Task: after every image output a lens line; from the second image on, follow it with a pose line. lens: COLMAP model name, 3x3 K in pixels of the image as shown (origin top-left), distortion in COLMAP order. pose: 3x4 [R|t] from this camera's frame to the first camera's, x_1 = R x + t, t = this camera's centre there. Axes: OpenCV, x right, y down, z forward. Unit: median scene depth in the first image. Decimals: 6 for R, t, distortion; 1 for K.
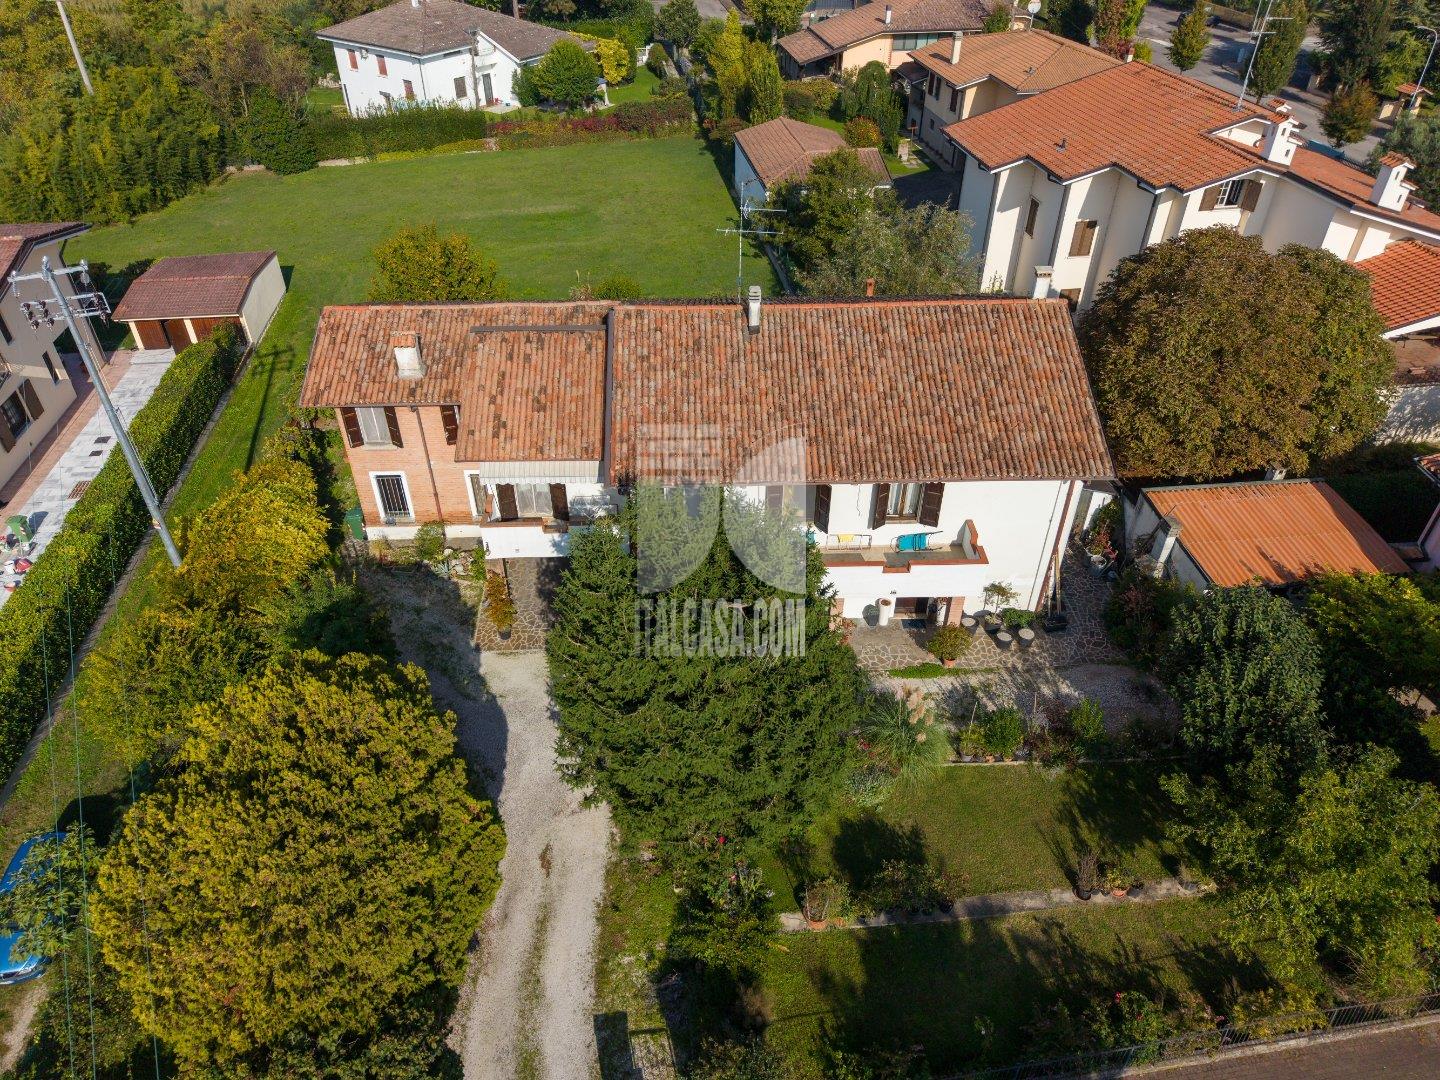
lens RADIAL K [[967.2, 0, 711.2], [0, 967.2, 533.7], [0, 0, 1]] dist [0.016278, -0.013845]
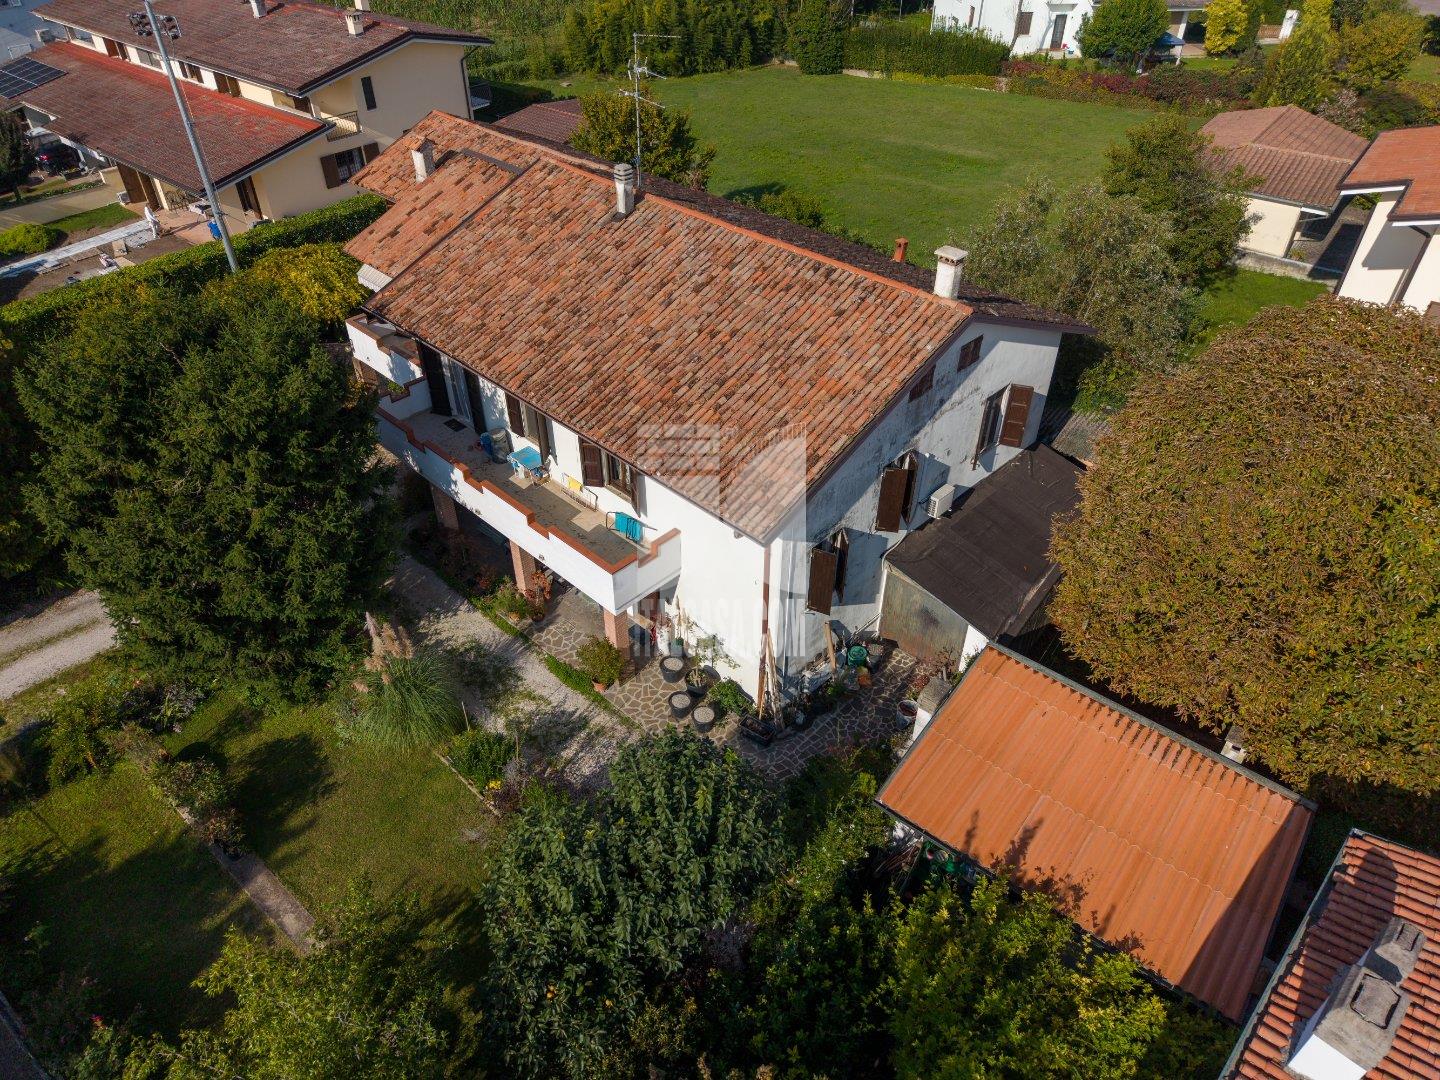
lens RADIAL K [[967.2, 0, 711.2], [0, 967.2, 533.1], [0, 0, 1]] dist [0.016278, -0.013845]
pose [[0.694585, 0.447449, -0.563331, 0.638265], [-0.438453, 0.884102, 0.161624, -0.130071], [0.570361, 0.134732, 0.810269, 0.373125]]
